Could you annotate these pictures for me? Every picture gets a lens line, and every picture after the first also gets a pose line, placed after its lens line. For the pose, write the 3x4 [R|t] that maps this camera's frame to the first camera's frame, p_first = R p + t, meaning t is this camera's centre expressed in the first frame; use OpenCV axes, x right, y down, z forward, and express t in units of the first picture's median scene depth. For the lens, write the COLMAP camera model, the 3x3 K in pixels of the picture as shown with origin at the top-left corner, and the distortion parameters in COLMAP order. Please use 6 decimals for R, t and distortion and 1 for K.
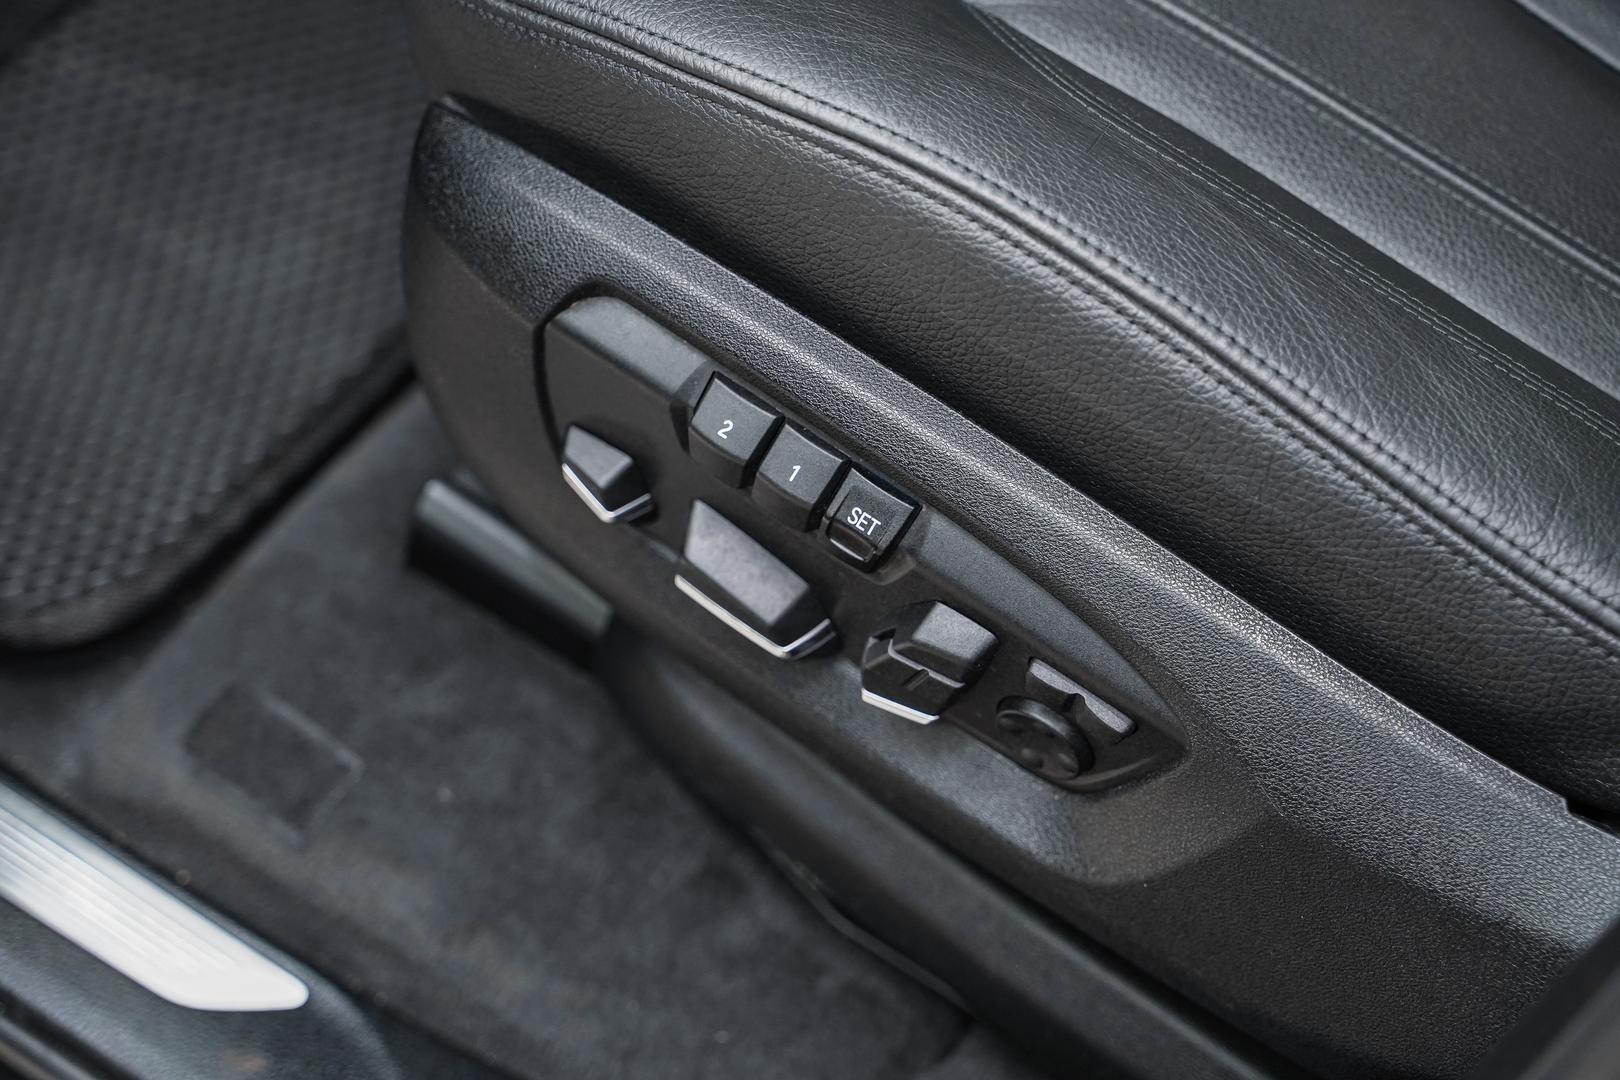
lens RADIAL K [[3218.3, 0, 809.6], [0, 3218.3, 538.3], [0, 0, 1]] dist [0.006911, 0.000000]
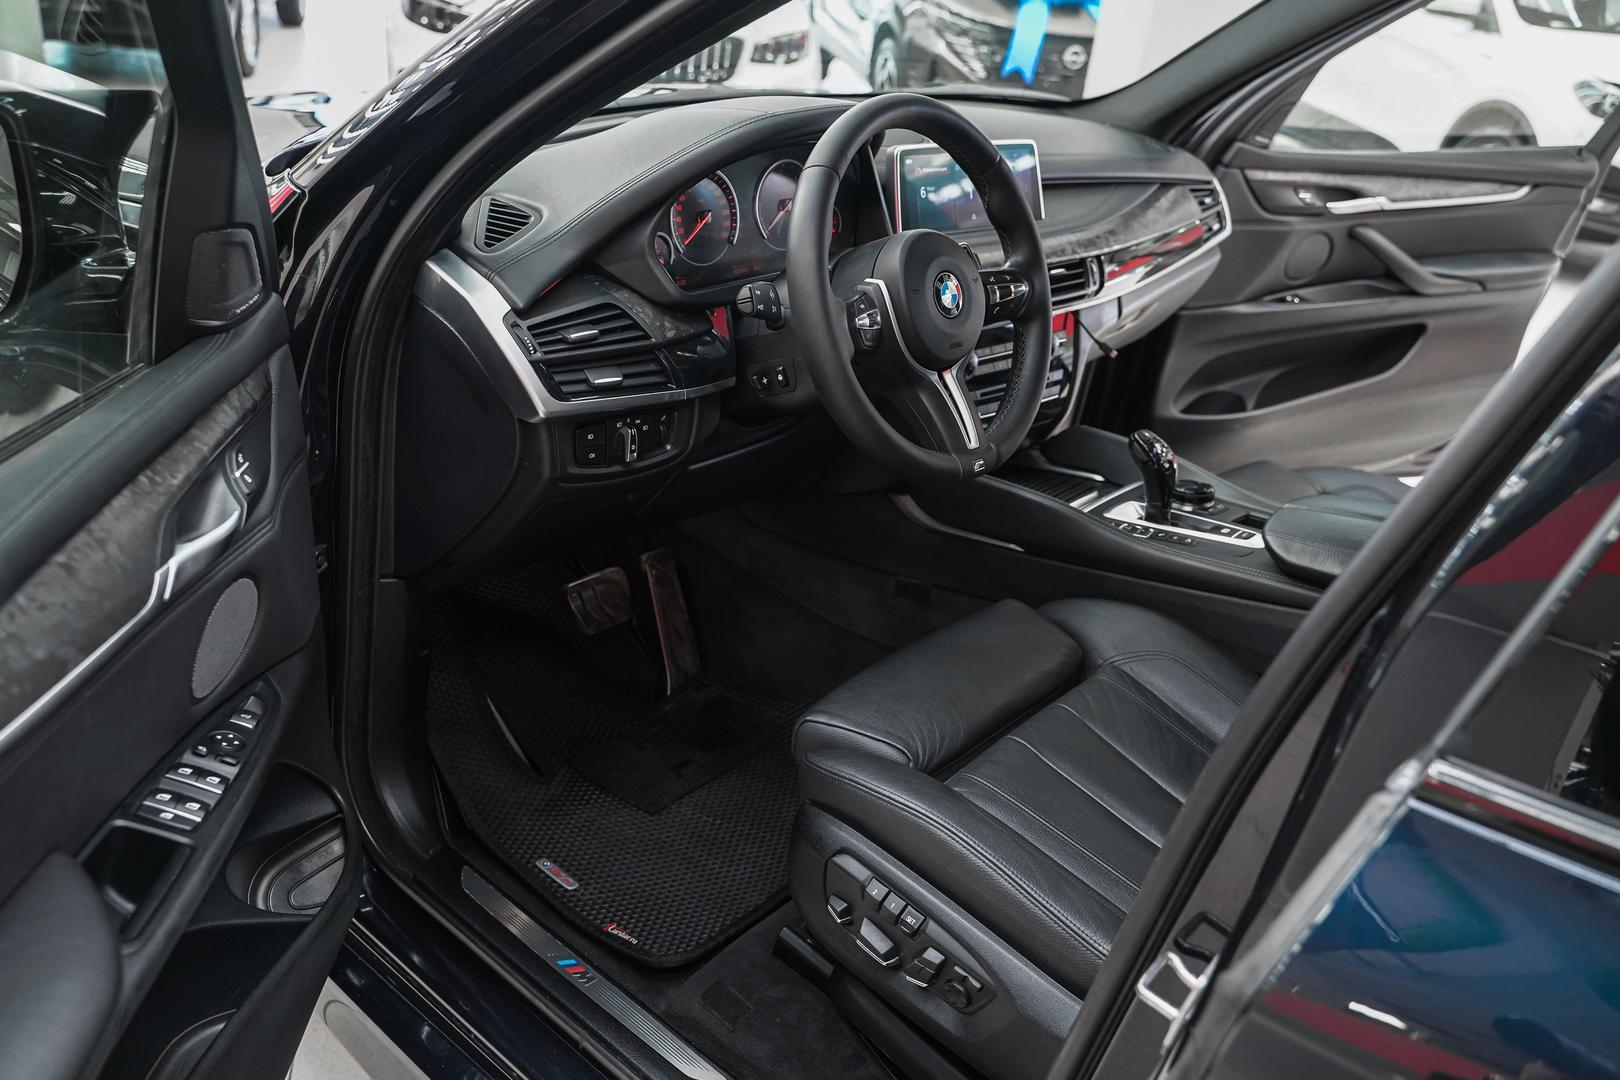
lens RADIAL K [[1323.0, 0, 804.8], [0, 1323.0, 543.3], [0, 0, 1]] dist [-0.004220, -0.003599]
pose [[0.991164, 0.081867, -0.104366, 0.017626], [-0.118017, 0.903456, -0.412116, 0.220949], [0.060552, 0.420791, 0.905134, -0.491697]]
